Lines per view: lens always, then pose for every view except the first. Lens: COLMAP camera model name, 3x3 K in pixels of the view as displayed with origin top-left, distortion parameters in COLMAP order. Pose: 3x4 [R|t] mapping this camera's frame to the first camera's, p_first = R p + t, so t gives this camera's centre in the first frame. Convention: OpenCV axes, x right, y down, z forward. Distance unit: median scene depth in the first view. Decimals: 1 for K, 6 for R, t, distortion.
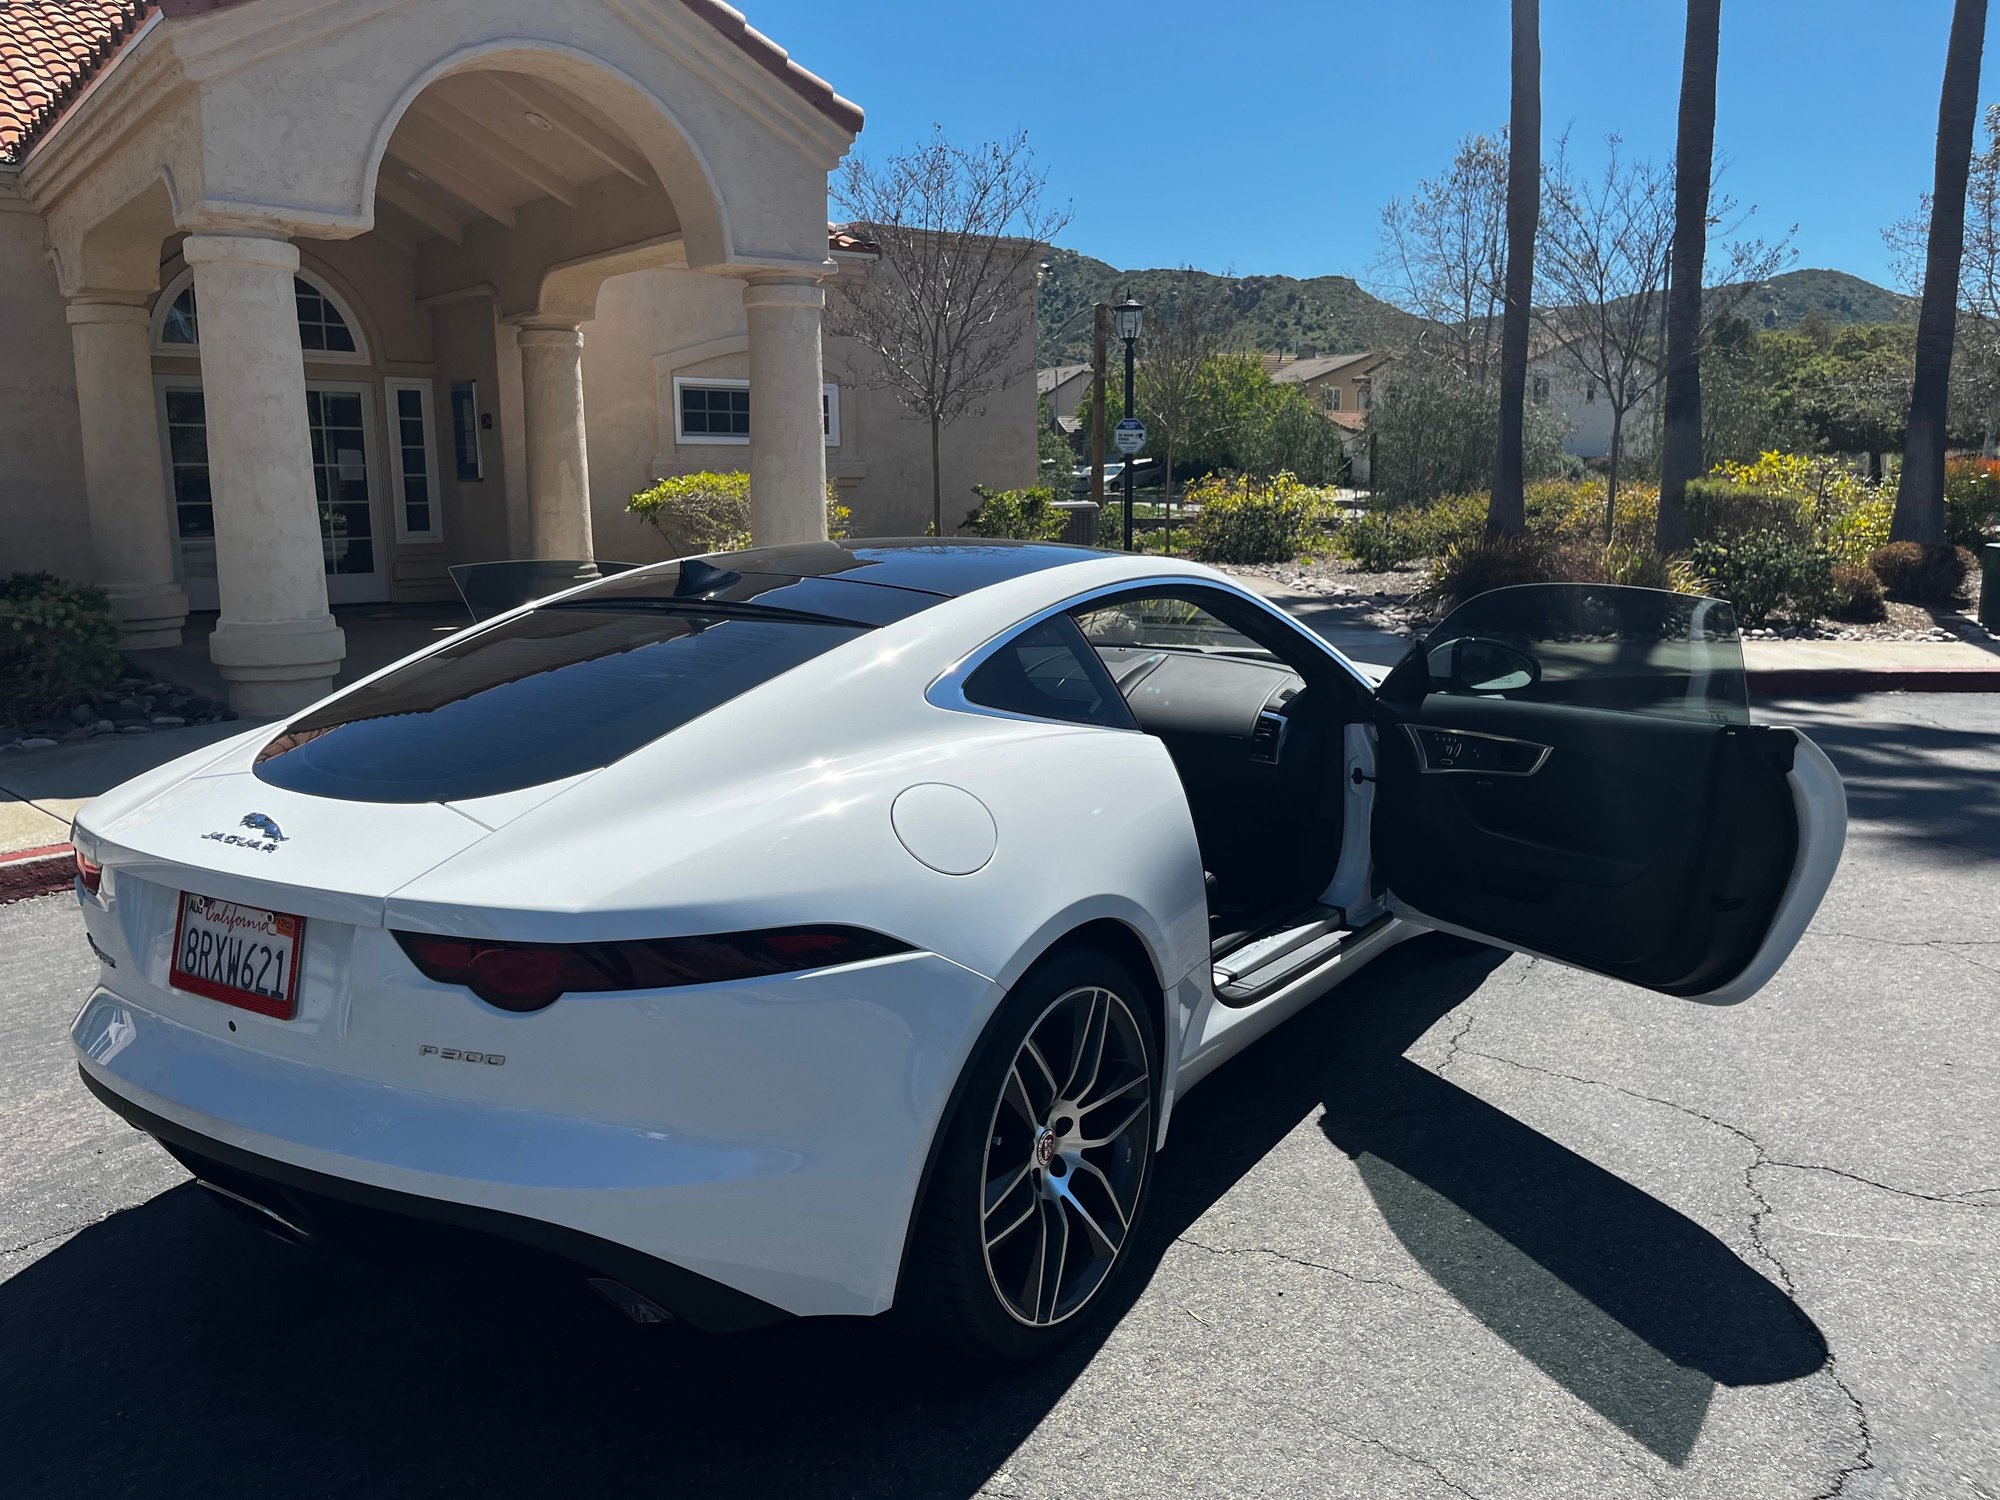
lens RADIAL K [[1520.1, 0, 997.5], [0, 1520.1, 735.1], [0, 0, 1]] dist [0.072291, -0.098041]
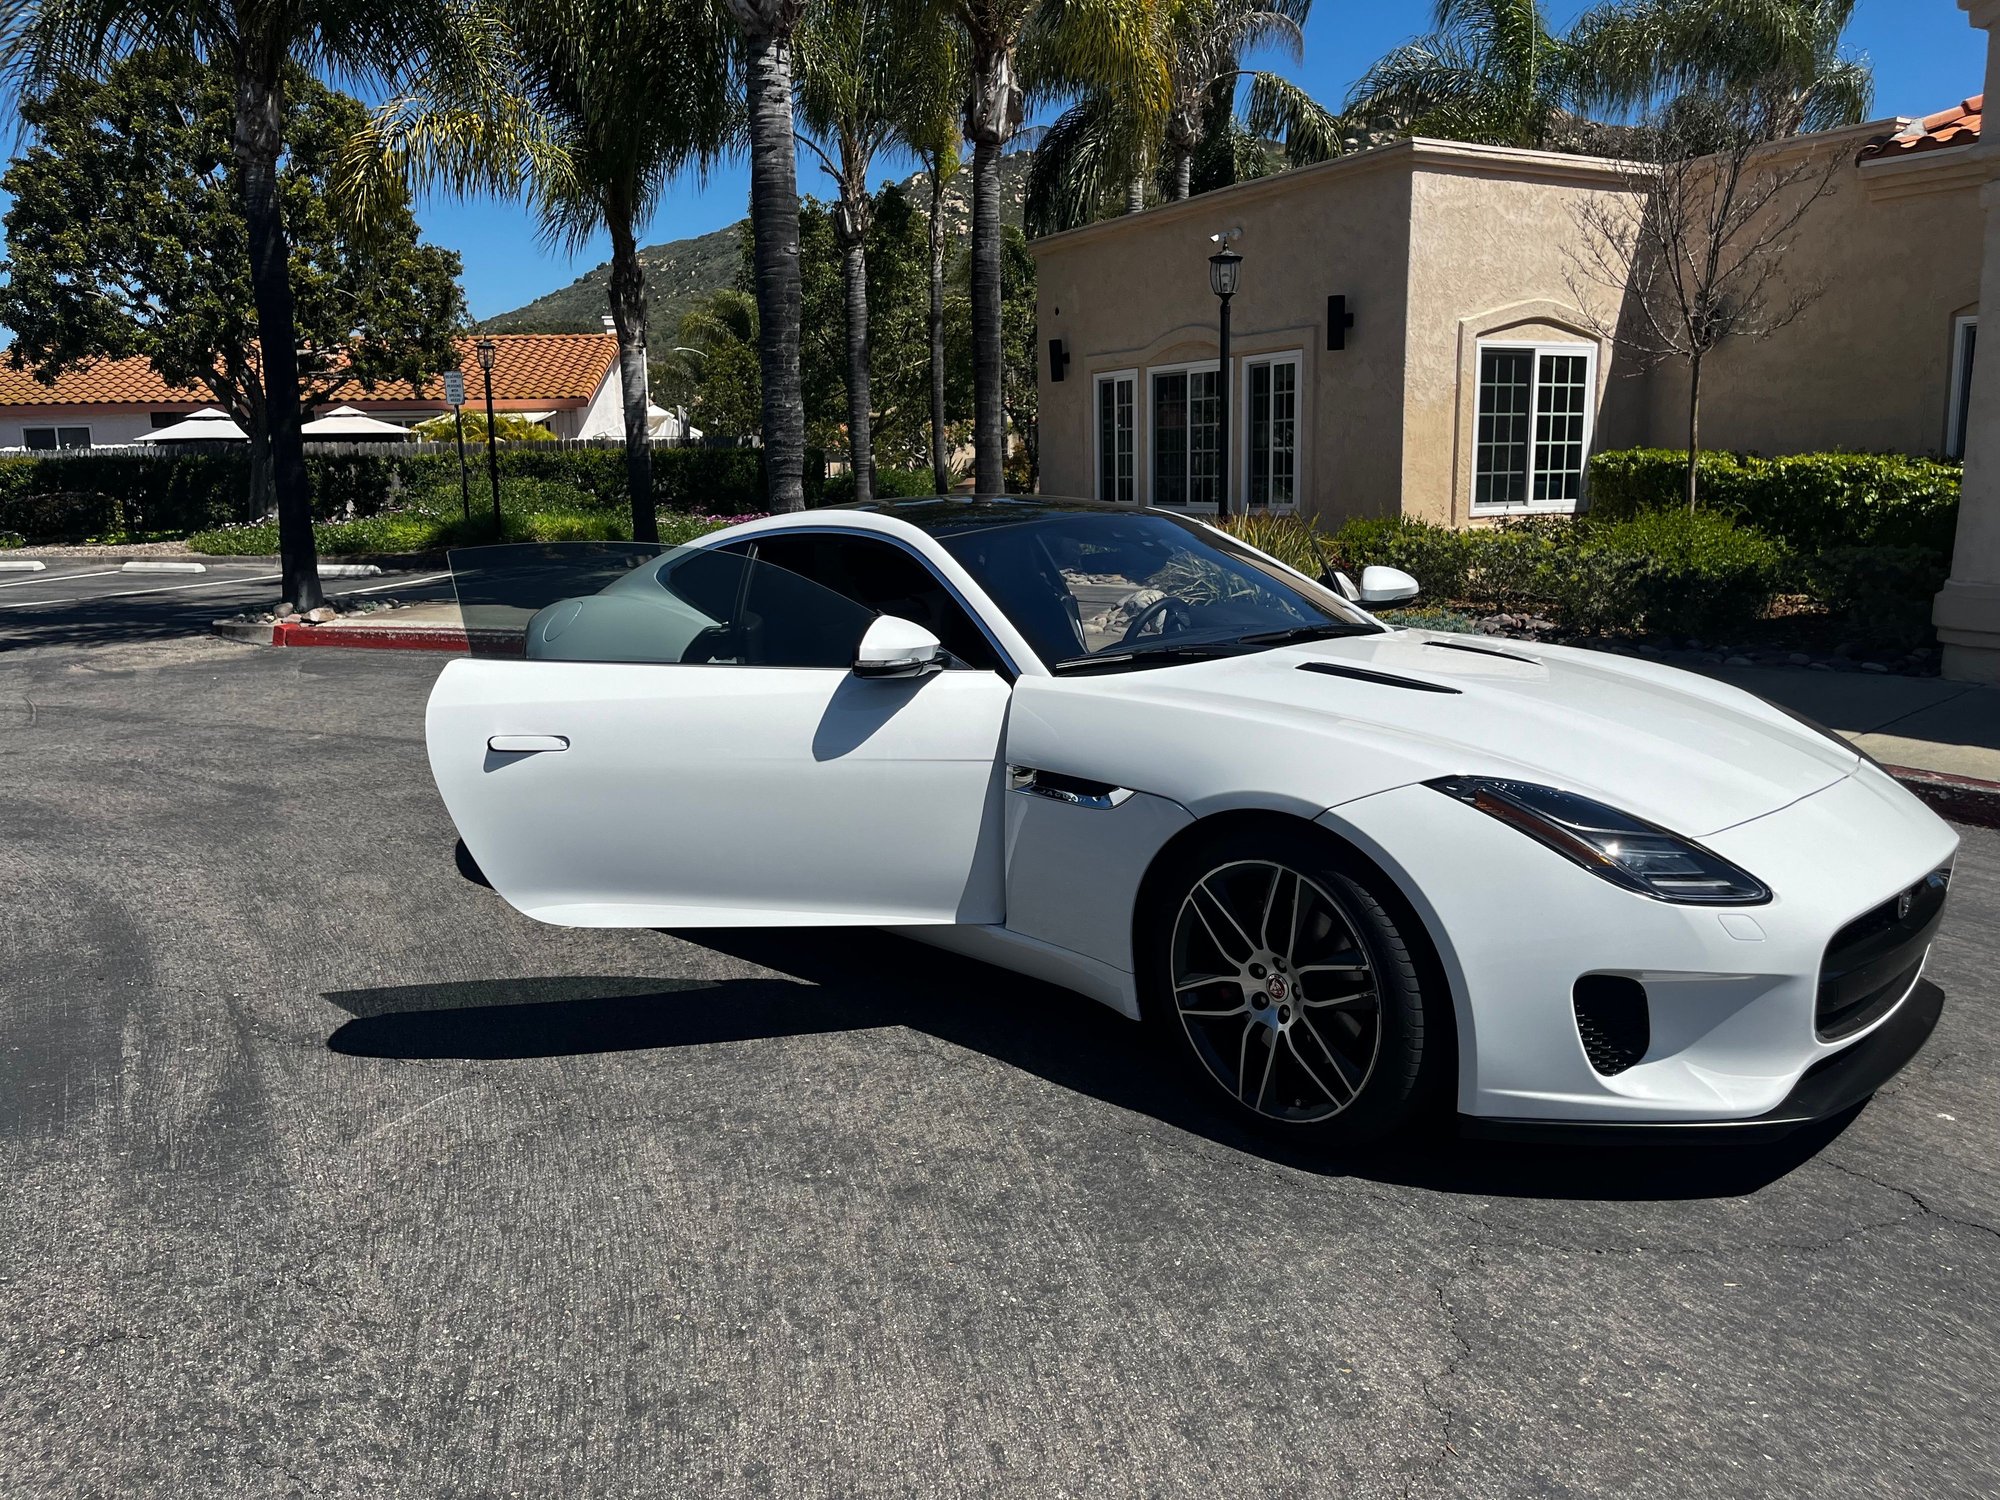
lens RADIAL K [[1520.1, 0, 1005.8], [0, 1520.1, 755.2], [0, 0, 1]] dist [0.072291, -0.098041]
pose [[-0.180174, 0.193059, -0.964503, 0.590116], [-0.145696, 0.964496, 0.220274, -0.096601], [0.972785, 0.180211, -0.145649, 0.588900]]
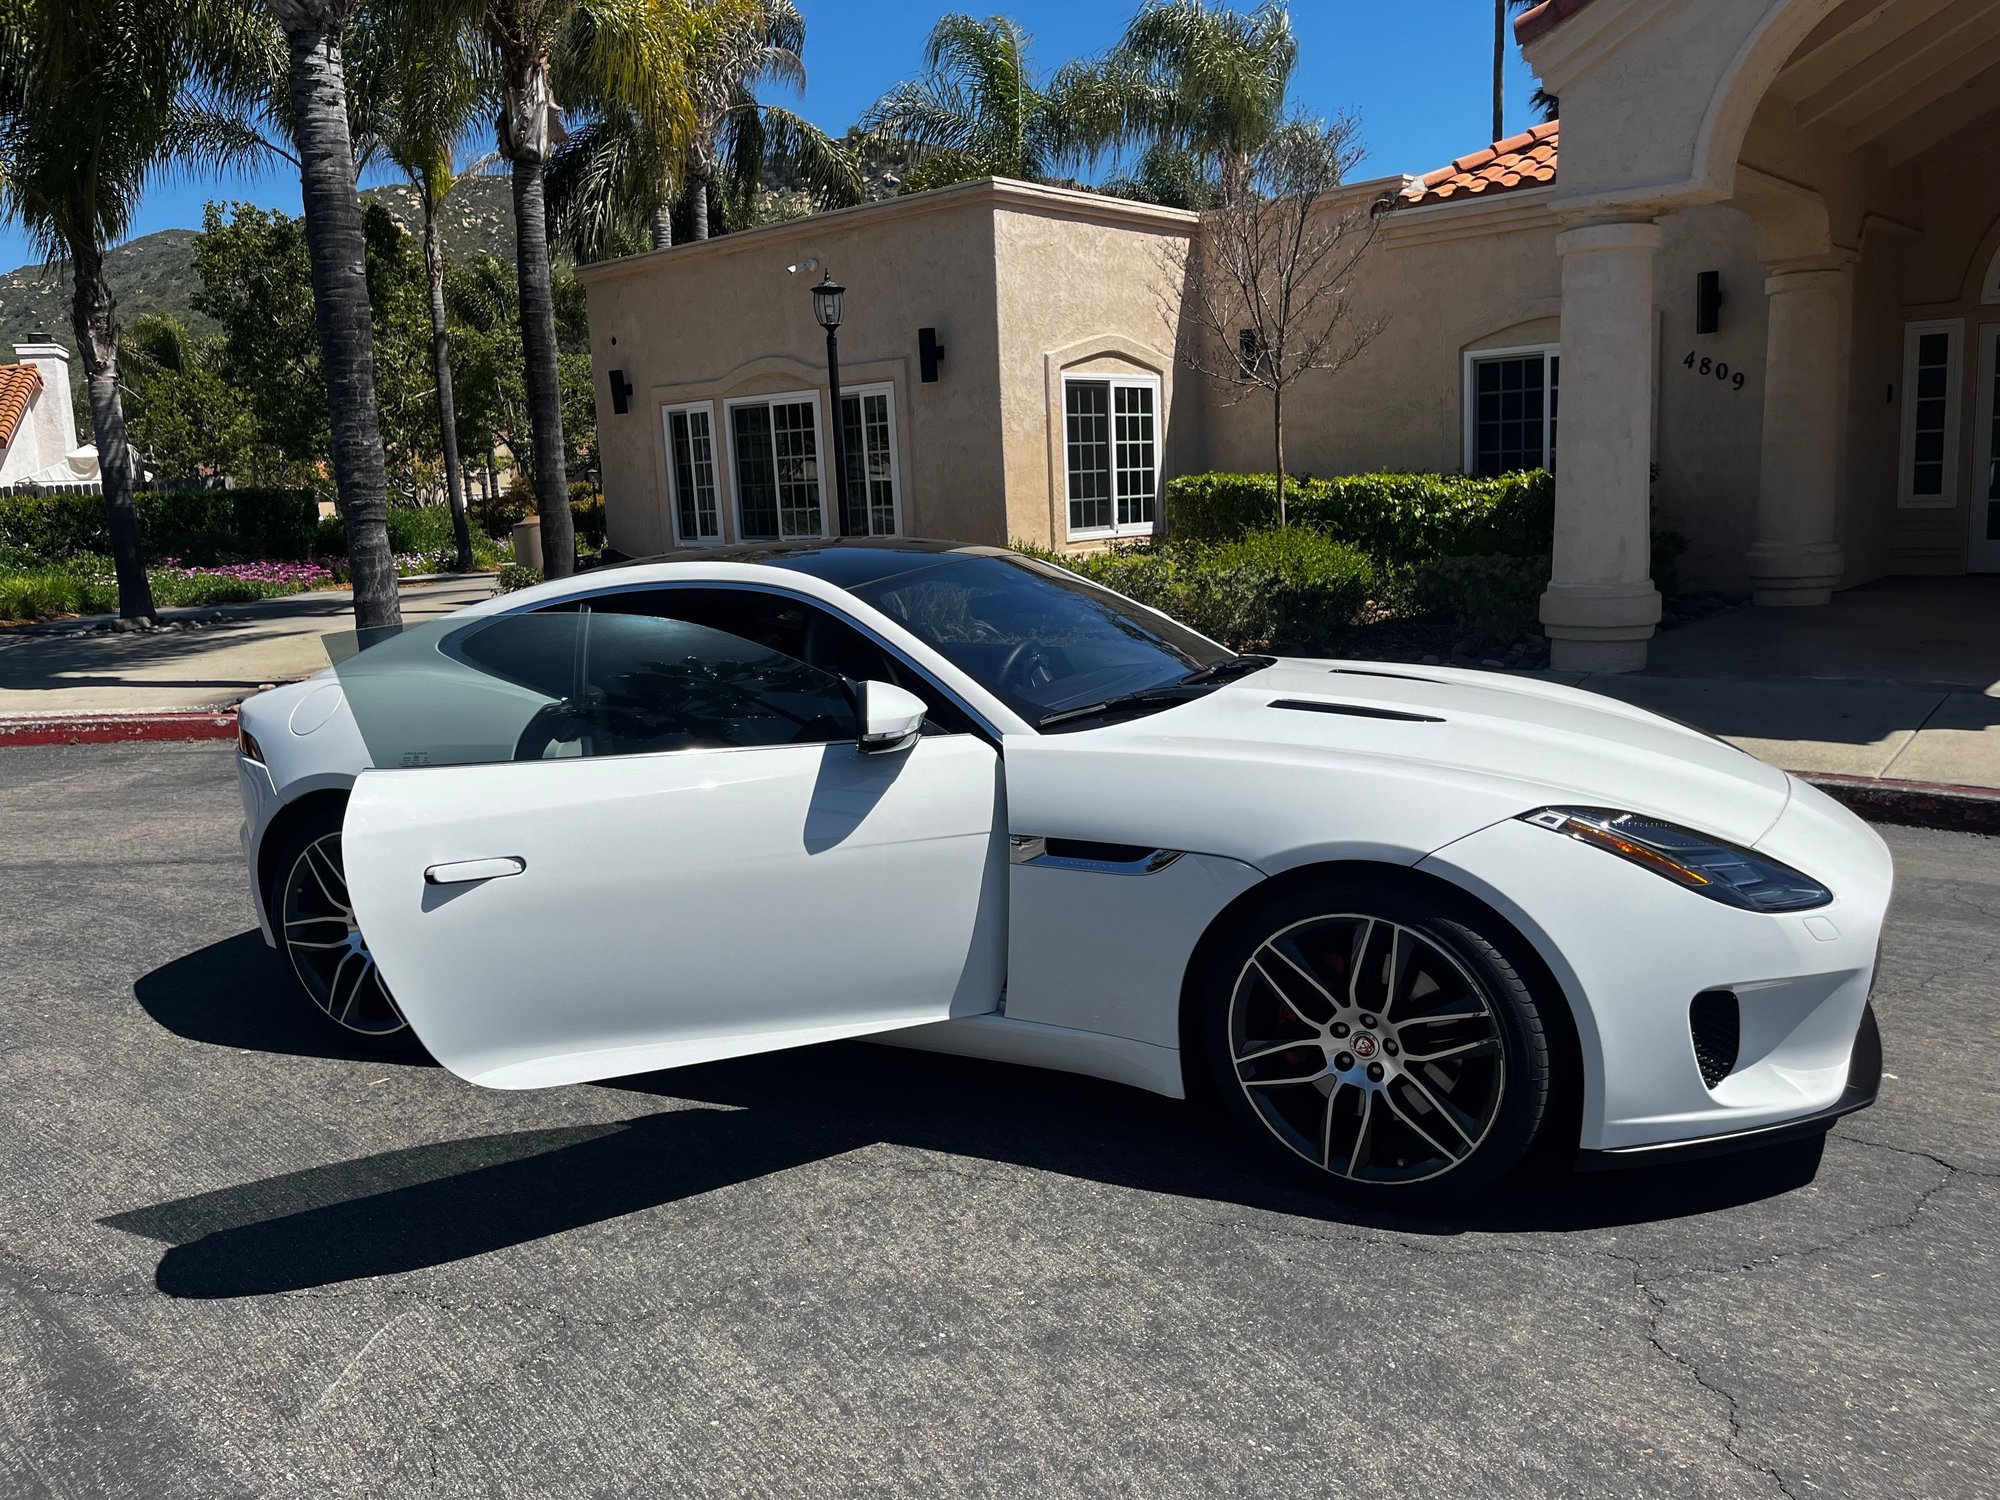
lens RADIAL K [[1520.1, 0, 1008.9], [0, 1520.1, 743.3], [0, 0, 1]] dist [0.072291, -0.098041]
pose [[0.151213, 0.168499, -0.974034, 0.547552], [-0.122948, 0.980919, 0.150603, -0.079985], [0.980825, 0.096983, 0.169045, 0.449492]]
